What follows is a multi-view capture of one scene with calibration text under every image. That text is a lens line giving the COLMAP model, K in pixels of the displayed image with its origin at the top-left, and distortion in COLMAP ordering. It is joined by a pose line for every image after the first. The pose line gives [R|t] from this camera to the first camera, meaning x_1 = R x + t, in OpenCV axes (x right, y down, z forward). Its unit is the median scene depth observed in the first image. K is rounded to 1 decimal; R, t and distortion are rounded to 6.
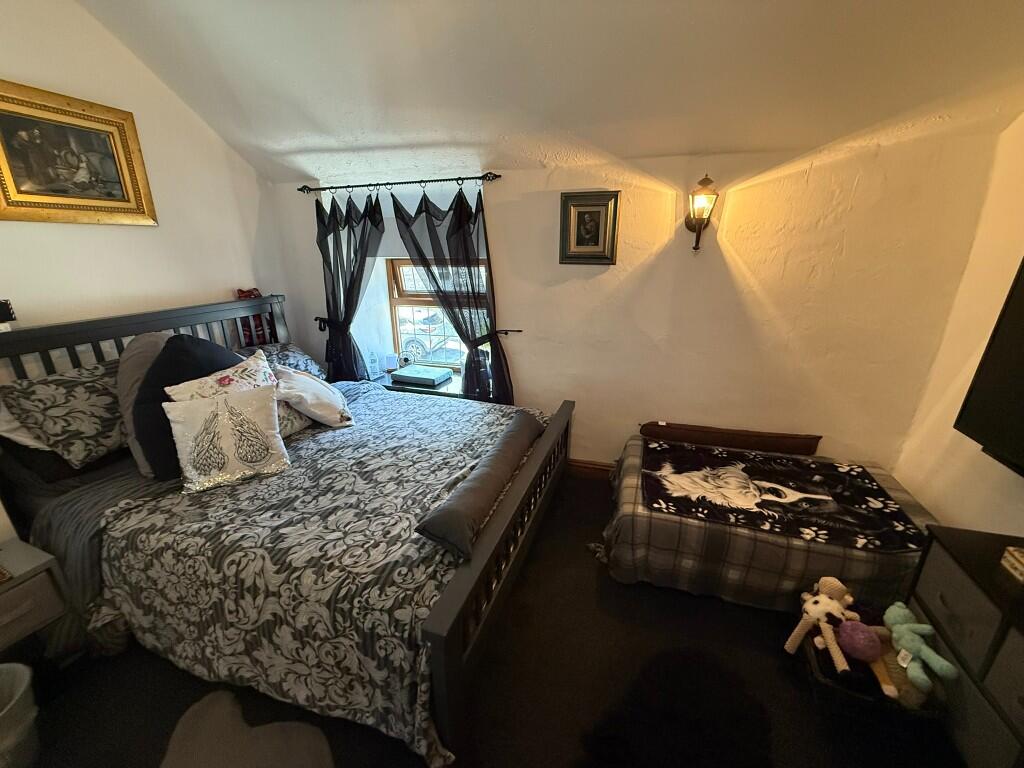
lens RADIAL K [[407.8, 0, 510.6], [0, 407.8, 380.2], [0, 0, 1]] dist [-0.000391, 0.000202]
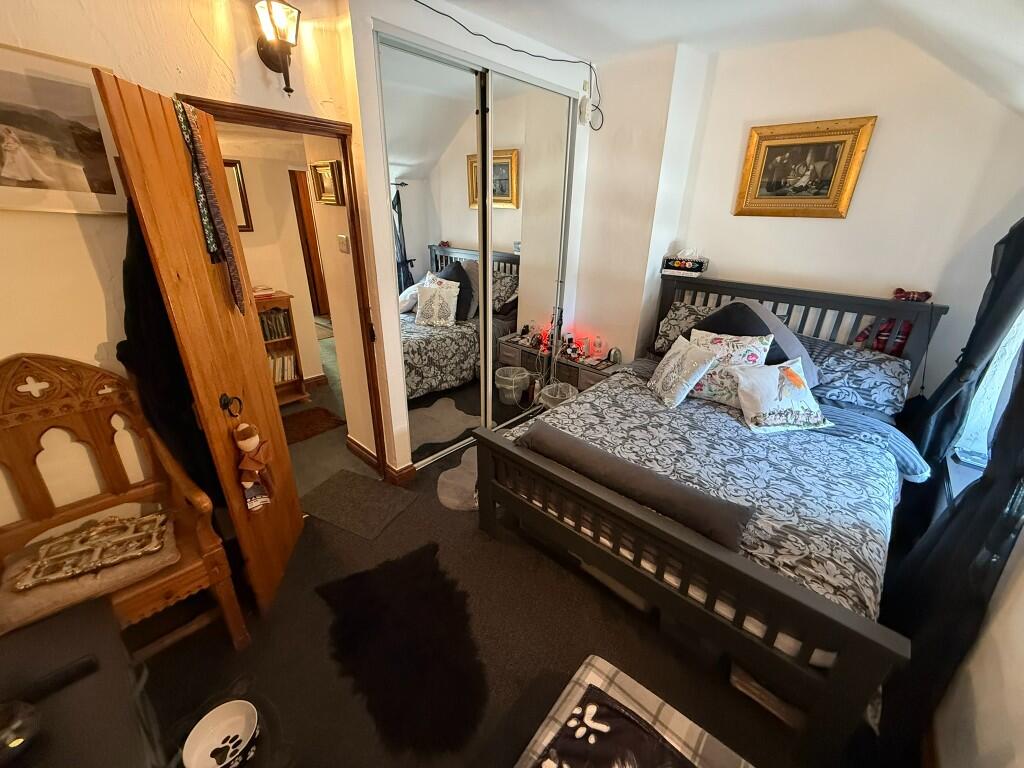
lens RADIAL K [[407.8, 0, 512.2], [0, 407.8, 382.5], [0, 0, 1]] dist [-0.000391, 0.000202]
pose [[-0.408936, 0.346320, -0.844295, 0.825912], [-0.302259, 0.821564, 0.483396, -0.367890], [0.861052, 0.452874, -0.231289, 0.914361]]
